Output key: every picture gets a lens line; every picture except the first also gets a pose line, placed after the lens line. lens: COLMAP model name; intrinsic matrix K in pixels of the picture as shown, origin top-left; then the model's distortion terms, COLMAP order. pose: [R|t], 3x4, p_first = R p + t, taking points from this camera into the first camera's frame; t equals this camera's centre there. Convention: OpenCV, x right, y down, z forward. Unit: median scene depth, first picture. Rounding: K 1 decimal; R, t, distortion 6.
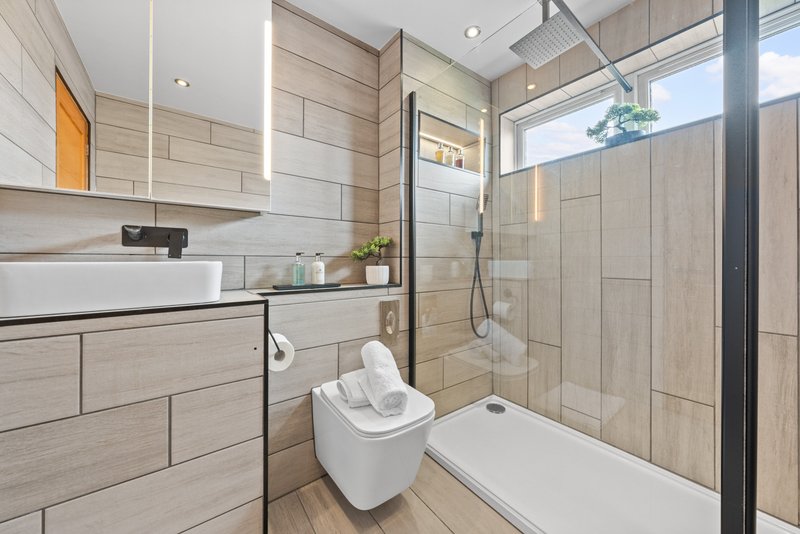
lens RADIAL K [[278.6, 0, 398.3], [0, 278.6, 264.1], [0, 0, 1]] dist [-0.002784, 0.000091]
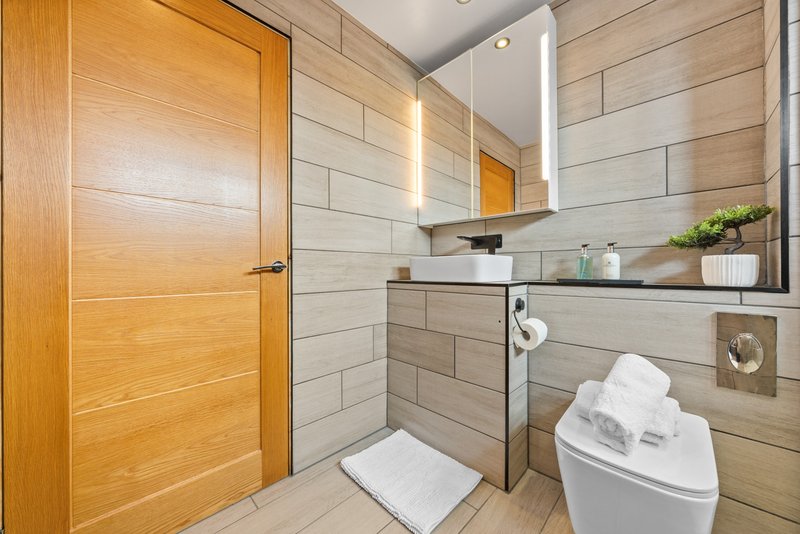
lens RADIAL K [[278.6, 0, 401.6], [0, 278.6, 269.0], [0, 0, 1]] dist [-0.002784, 0.000091]
pose [[0.184762, -0.002440, -0.982780, 0.448494], [-0.002960, 0.999991, -0.003039, 0.046075], [0.982779, 0.003470, 0.184753, 0.219217]]
